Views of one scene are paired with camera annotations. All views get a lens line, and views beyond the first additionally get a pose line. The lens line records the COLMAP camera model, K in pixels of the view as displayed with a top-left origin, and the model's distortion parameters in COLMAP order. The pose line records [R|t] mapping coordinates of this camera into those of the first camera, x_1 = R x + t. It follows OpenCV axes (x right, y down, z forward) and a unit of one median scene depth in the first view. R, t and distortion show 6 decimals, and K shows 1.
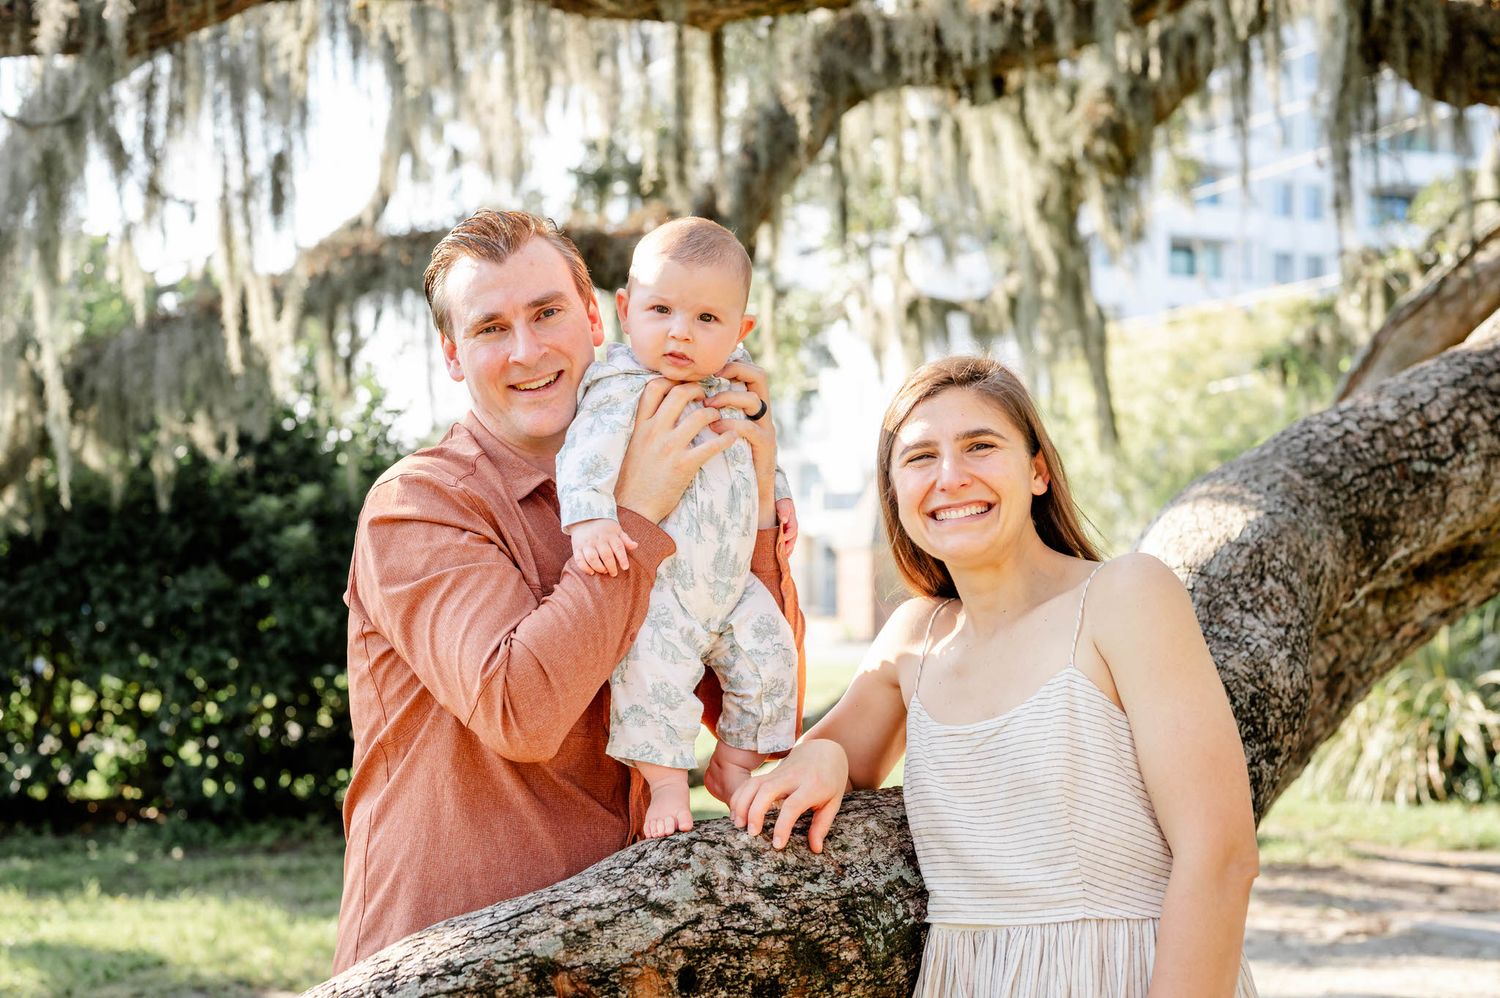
lens RADIAL K [[2354.1, 0, 742.8], [0, 2354.1, 515.8], [0, 0, 1]] dist [0.002328, -0.104021]
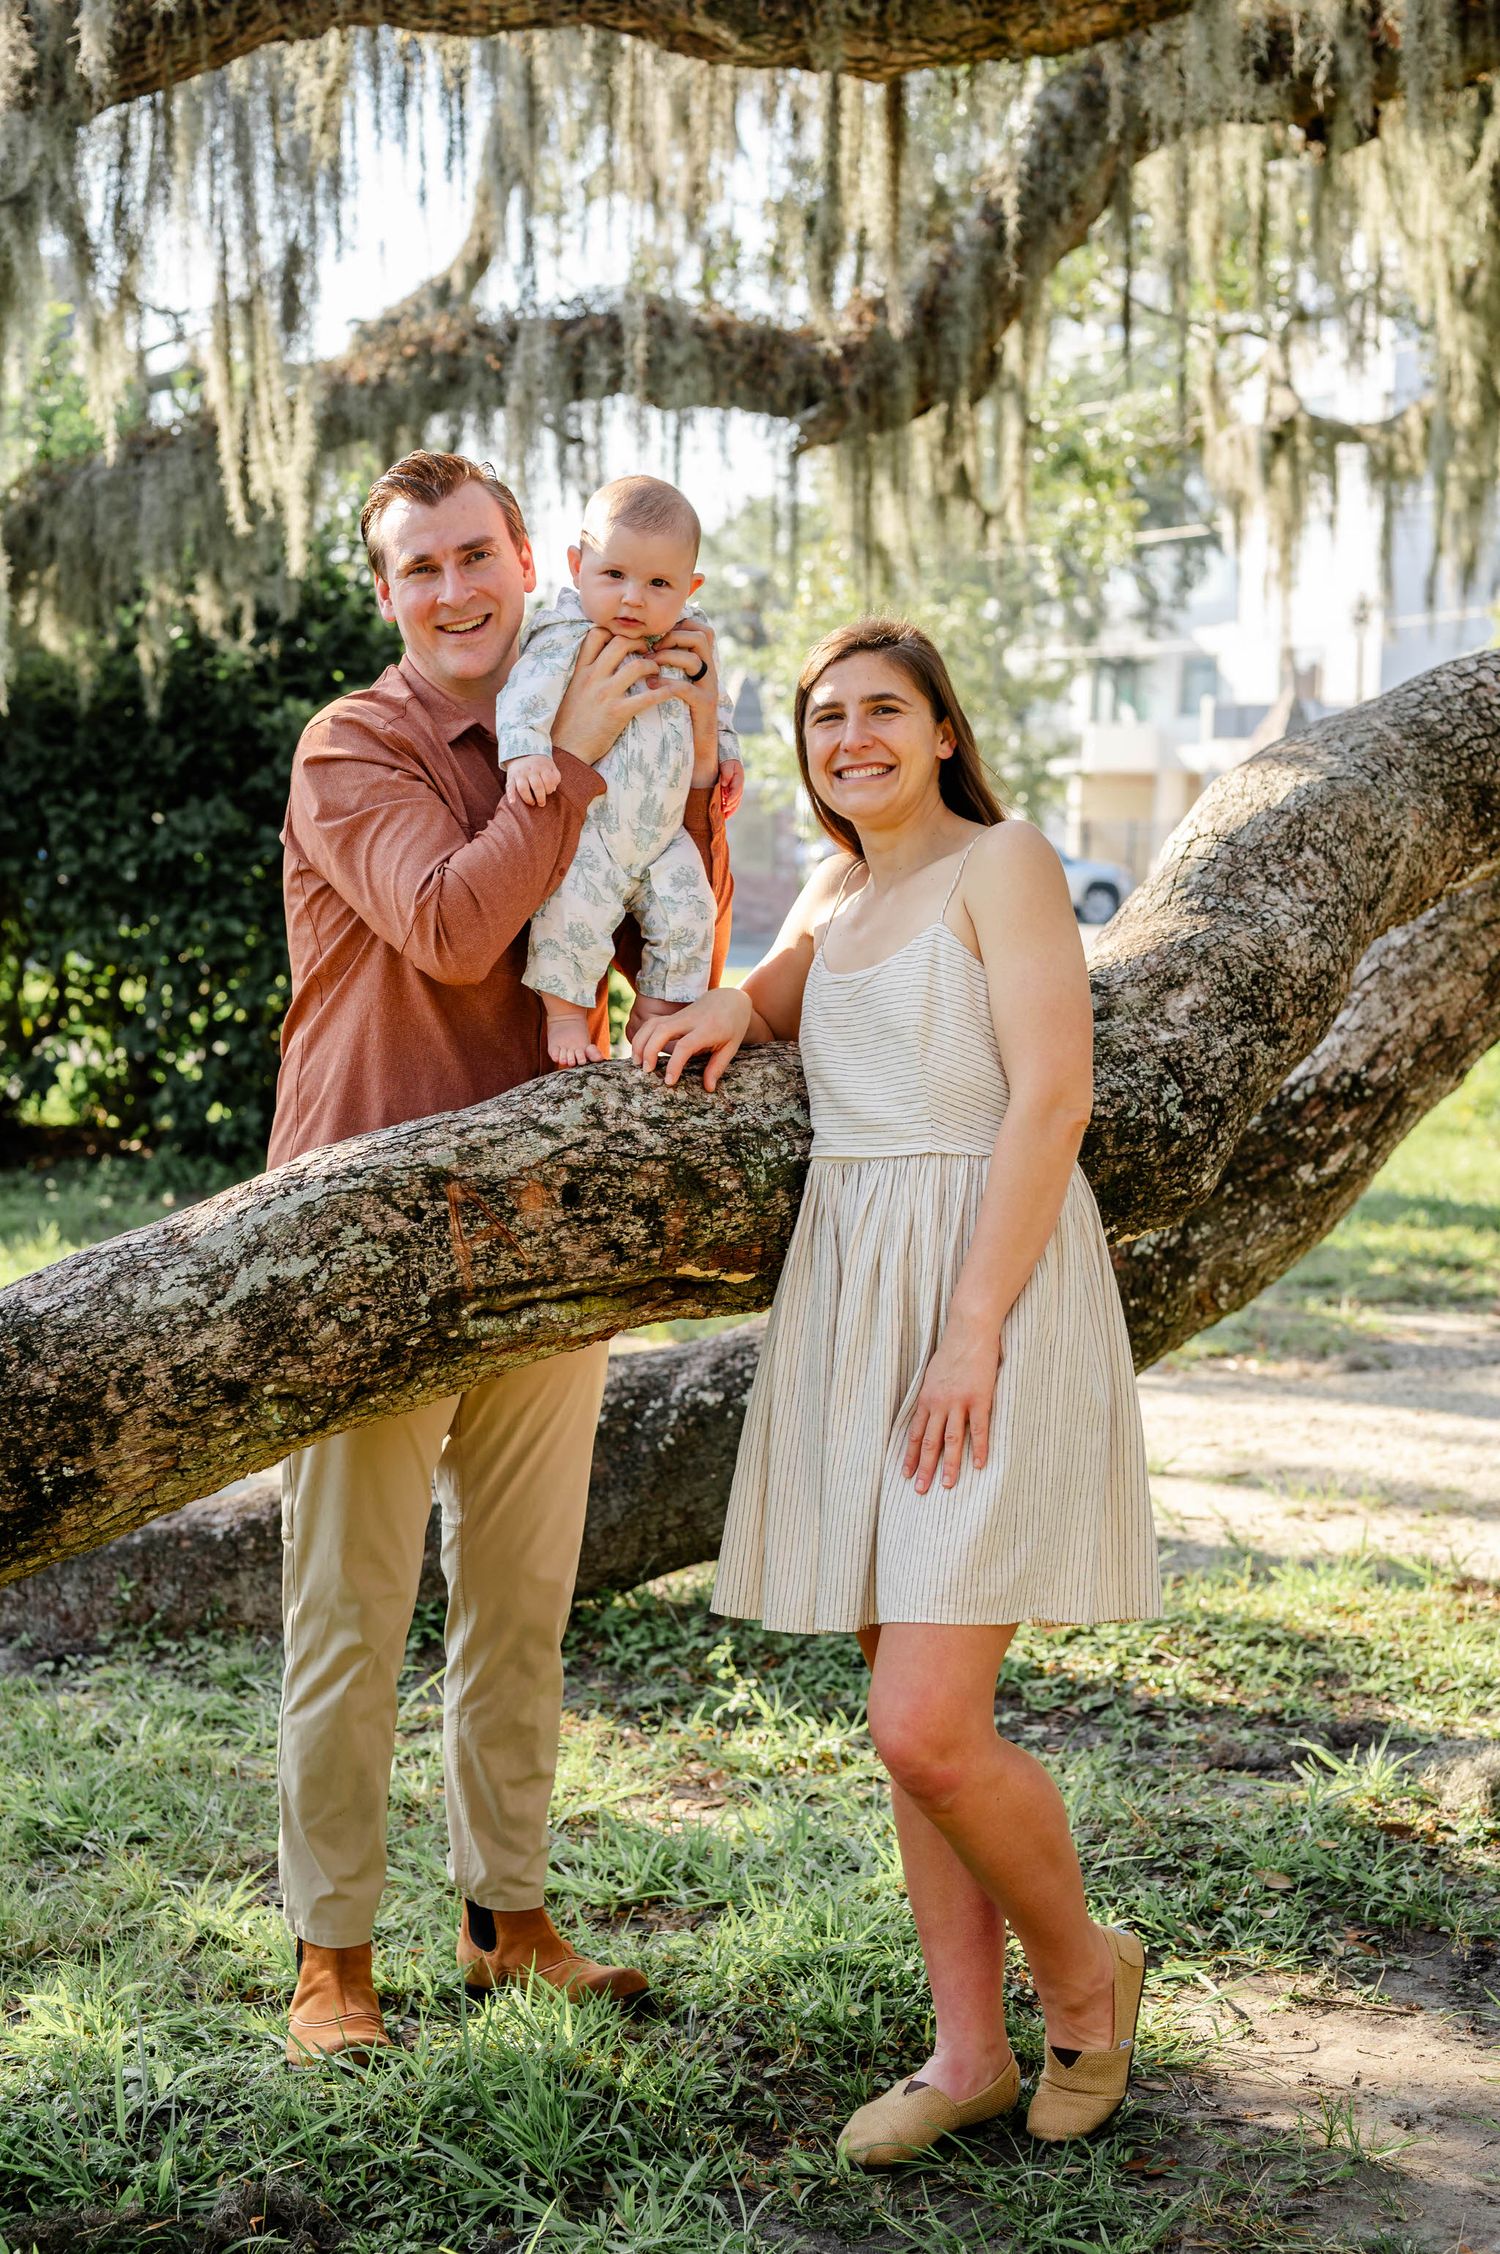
lens RADIAL K [[3352.8, 0, 790.7], [0, 3352.8, 1208.0], [0, 0, 1]] dist [-0.002639, -0.016185]
pose [[0.998093, 0.036053, -0.050105, 0.101248], [-0.028870, 0.990102, 0.137346, -0.009738], [0.054561, -0.135638, 0.989255, -0.350276]]
